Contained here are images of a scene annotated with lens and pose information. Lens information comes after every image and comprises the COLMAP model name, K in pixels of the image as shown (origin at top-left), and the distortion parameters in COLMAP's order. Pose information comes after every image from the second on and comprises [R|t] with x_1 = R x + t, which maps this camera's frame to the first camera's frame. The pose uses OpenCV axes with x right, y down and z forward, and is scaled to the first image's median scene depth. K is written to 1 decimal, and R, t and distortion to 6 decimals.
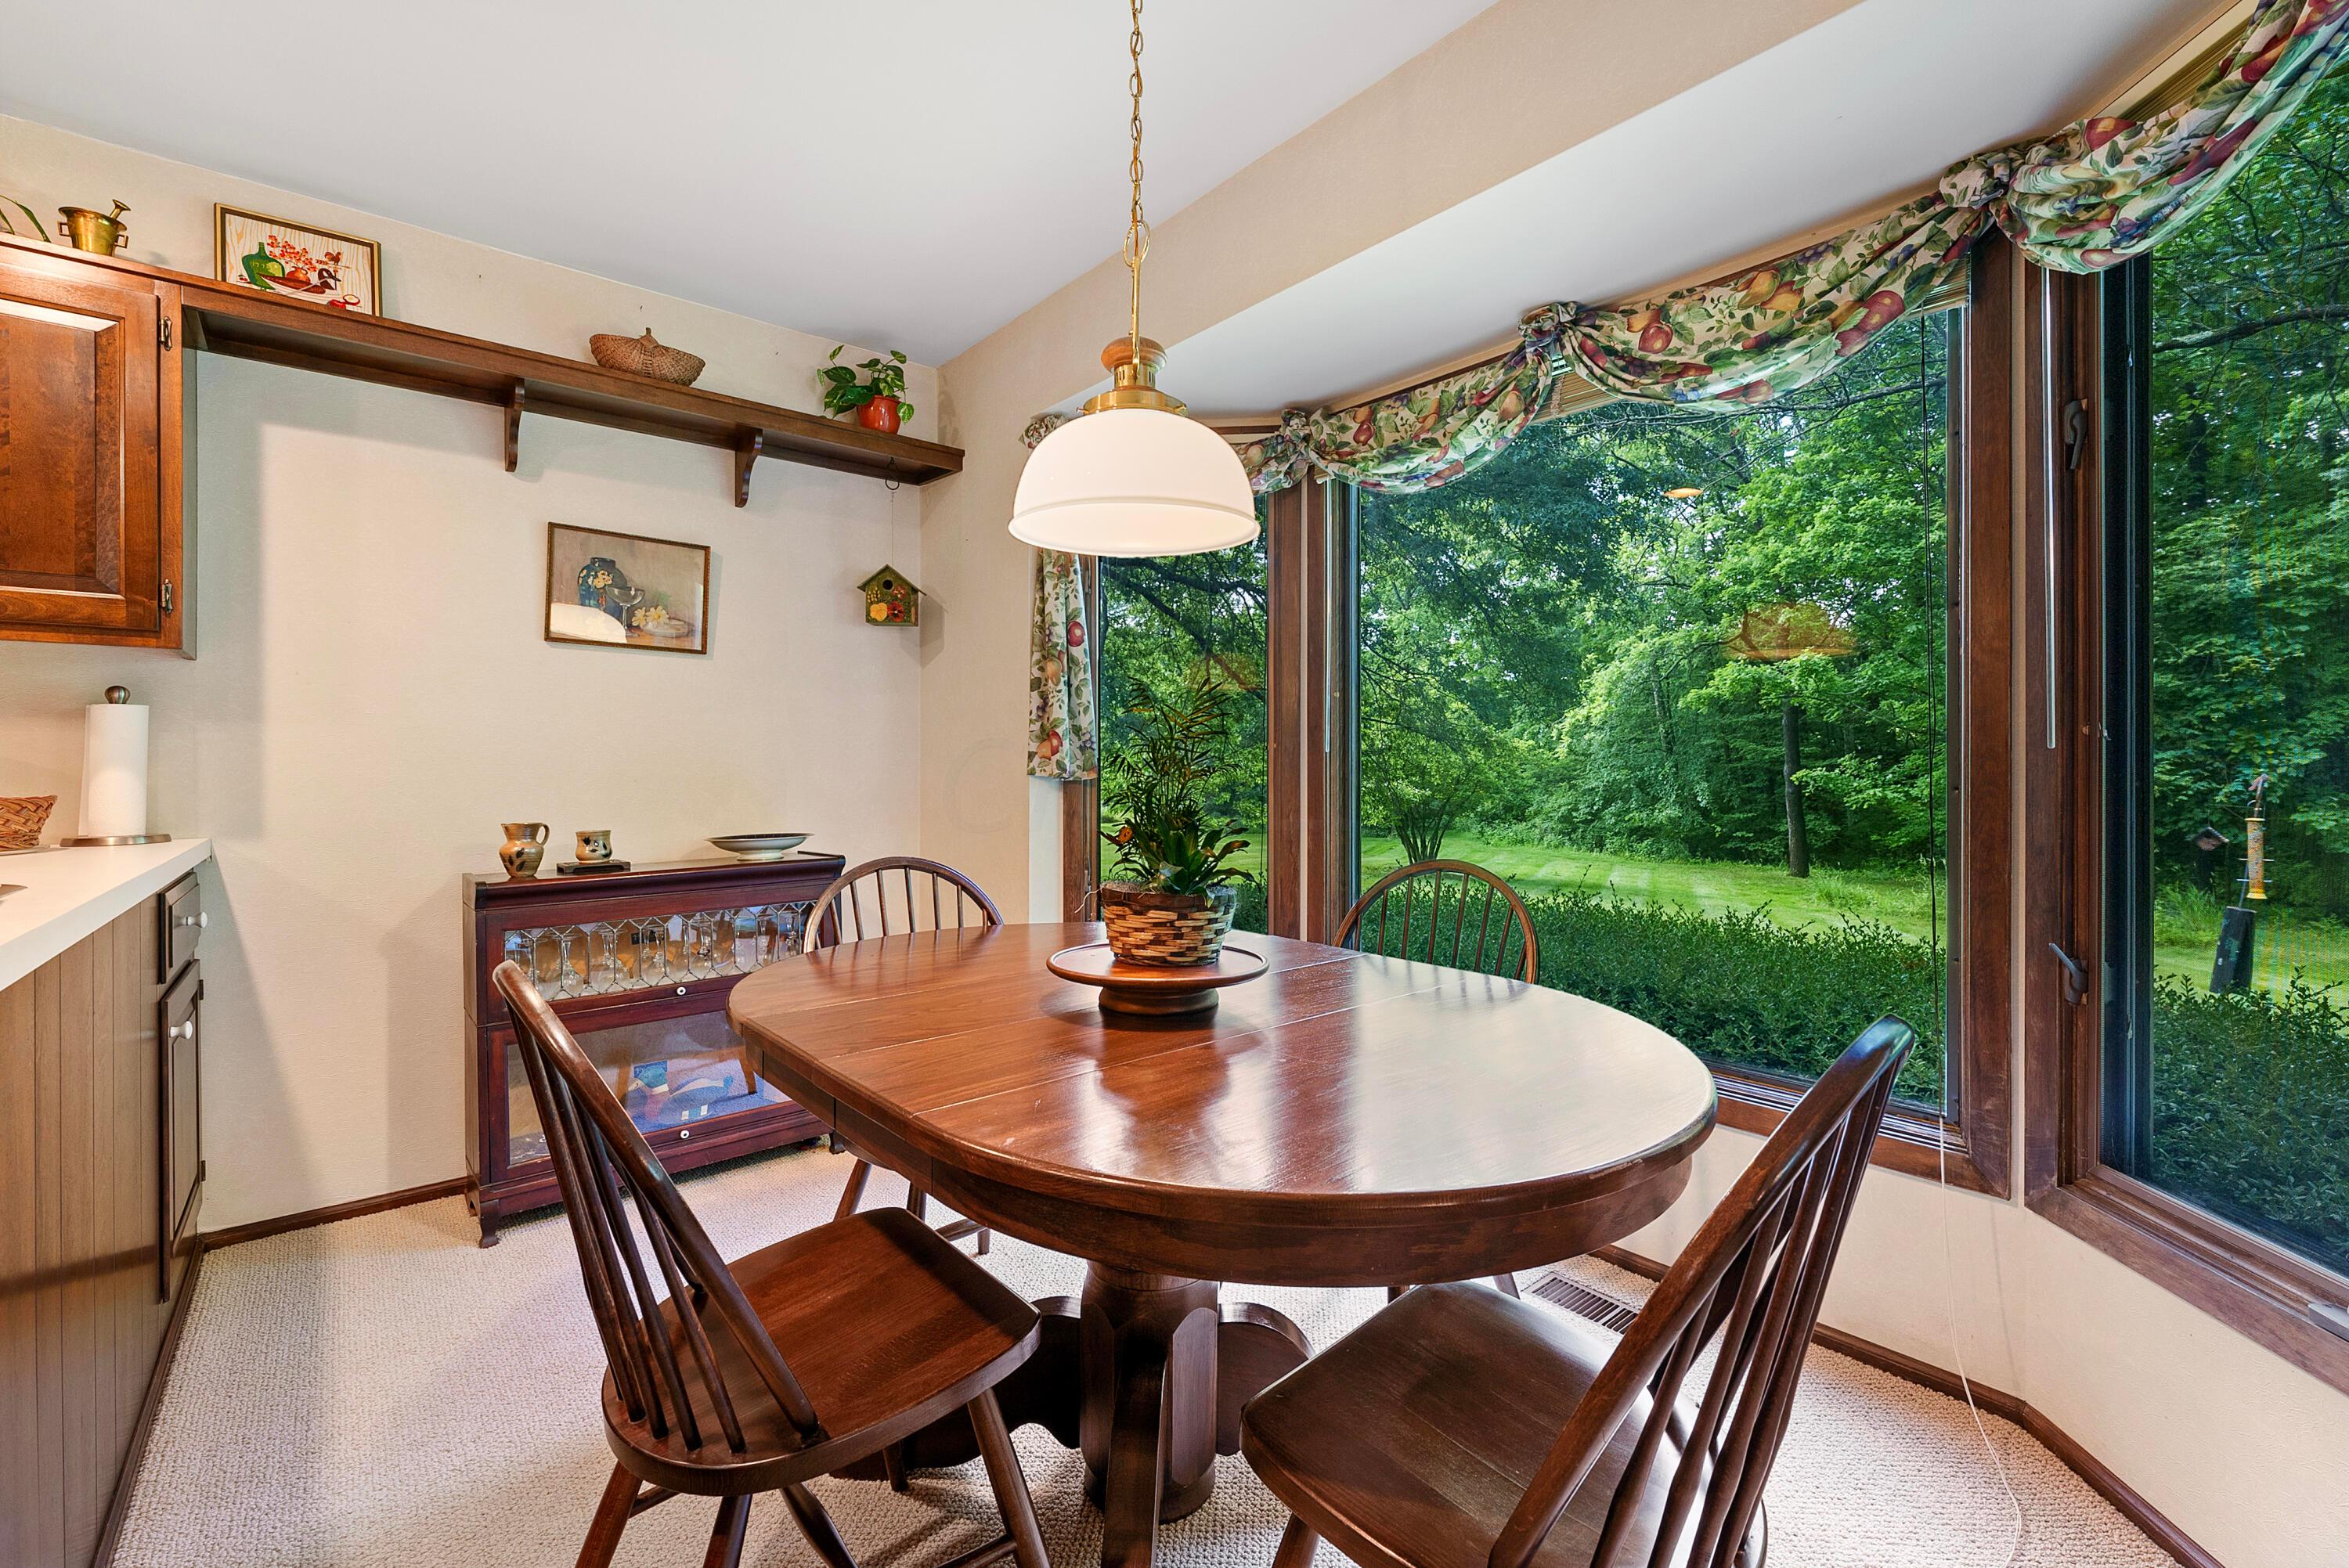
lens RADIAL K [[999.8, 0, 1177.3], [0, 999.8, 768.0], [0, 0, 1]] dist [-0.001027, 0.000111]
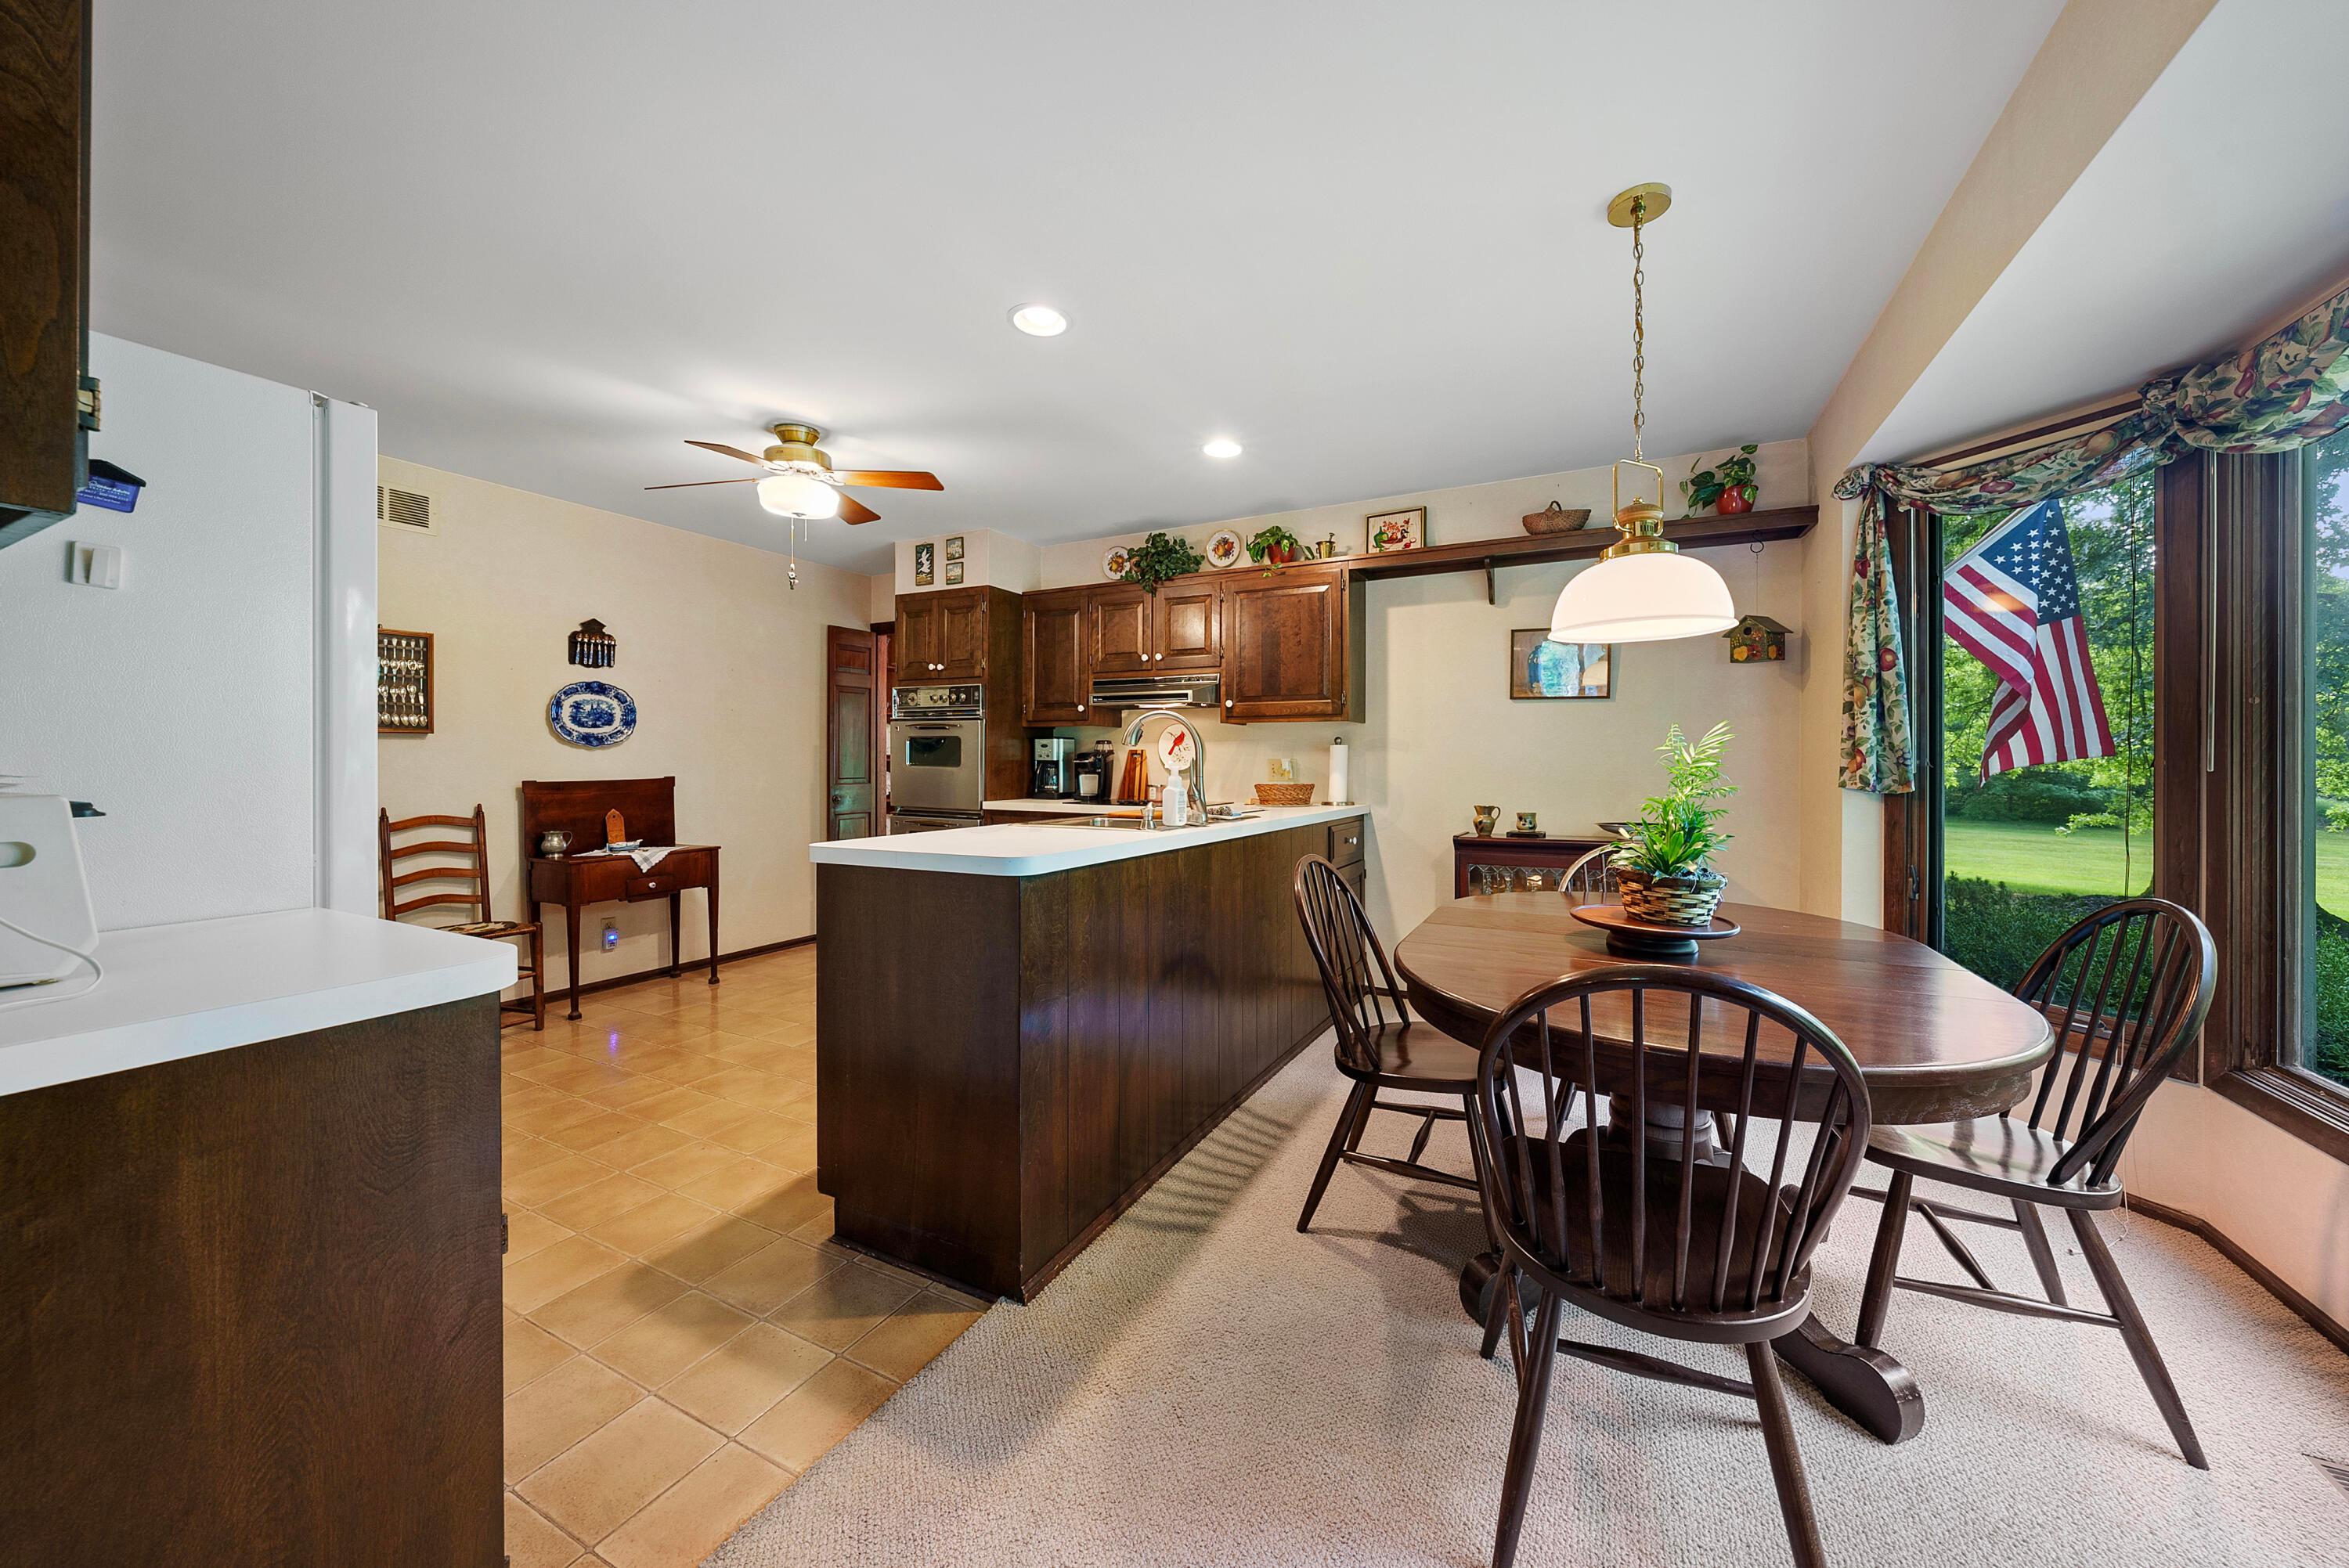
lens RADIAL K [[840.5, 0, 1175.9], [0, 840.5, 763.7], [0, 0, 1]] dist [-0.000612, -0.000223]
pose [[0.380128, 0.005932, -0.924915, 0.477196], [-0.004967, 0.999978, 0.004373, -0.021436], [0.924921, 0.002931, 0.380149, -0.069681]]
